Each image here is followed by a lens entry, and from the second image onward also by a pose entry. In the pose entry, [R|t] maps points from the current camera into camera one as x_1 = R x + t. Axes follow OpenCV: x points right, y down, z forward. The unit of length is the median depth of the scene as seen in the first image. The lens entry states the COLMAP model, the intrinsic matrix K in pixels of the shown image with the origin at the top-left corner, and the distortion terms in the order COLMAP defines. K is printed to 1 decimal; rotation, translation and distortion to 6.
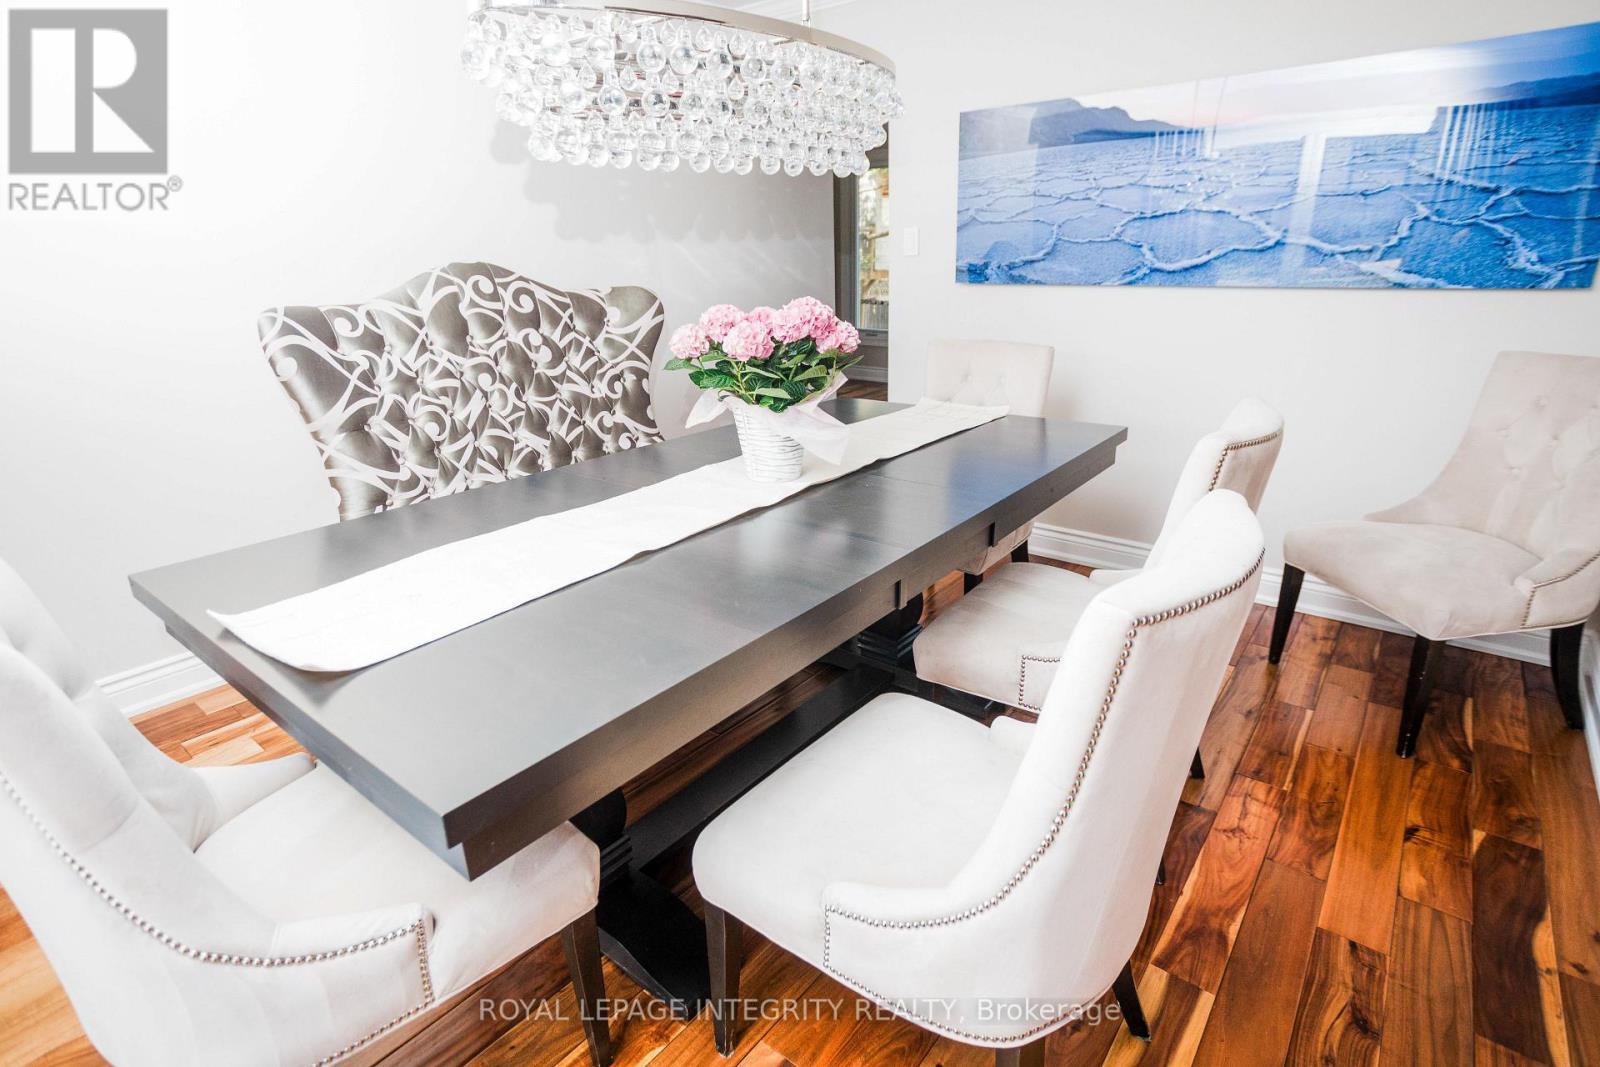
lens RADIAL K [[817.0, 0, 800.0], [0, 817.0, 533.5], [0, 0, 1]] dist [-0.044369, 0.032408]
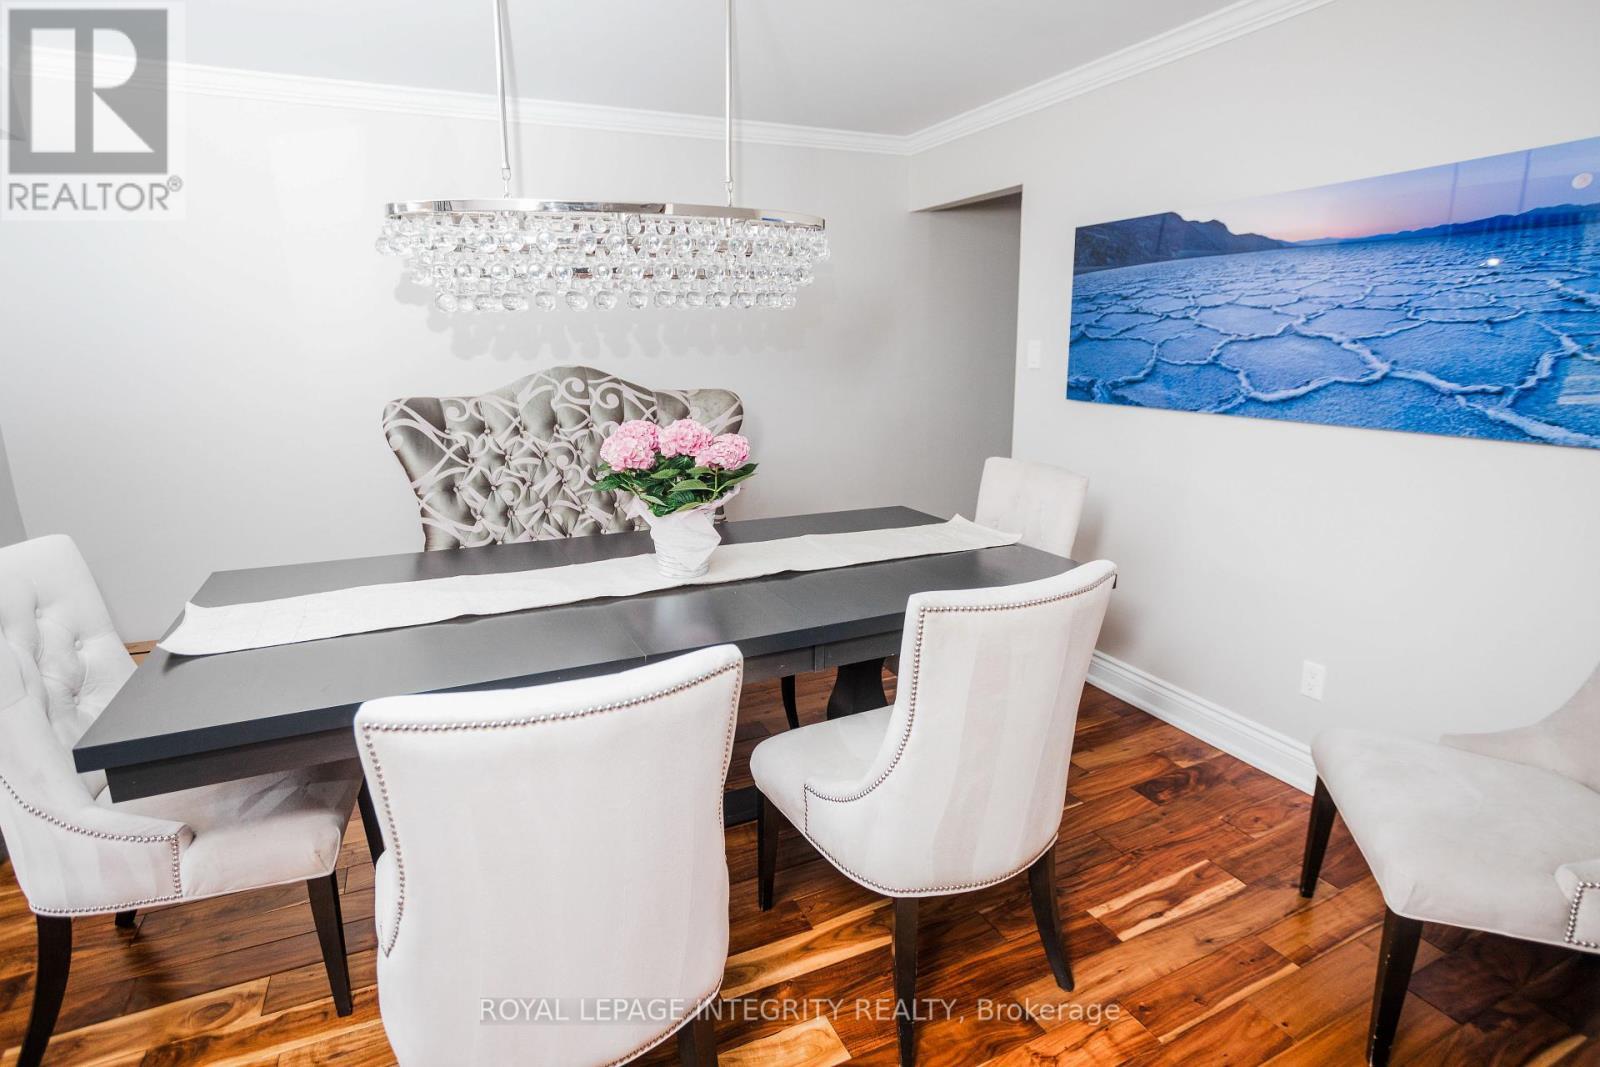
lens RADIAL K [[817.0, 0, 800.0], [0, 817.0, 533.5], [0, 0, 1]] dist [-0.044369, 0.032408]
pose [[0.895409, 0.124263, -0.427553, 0.453734], [-0.163597, 0.984916, -0.056362, -0.065889], [0.414100, 0.120413, 0.902232, 0.044018]]
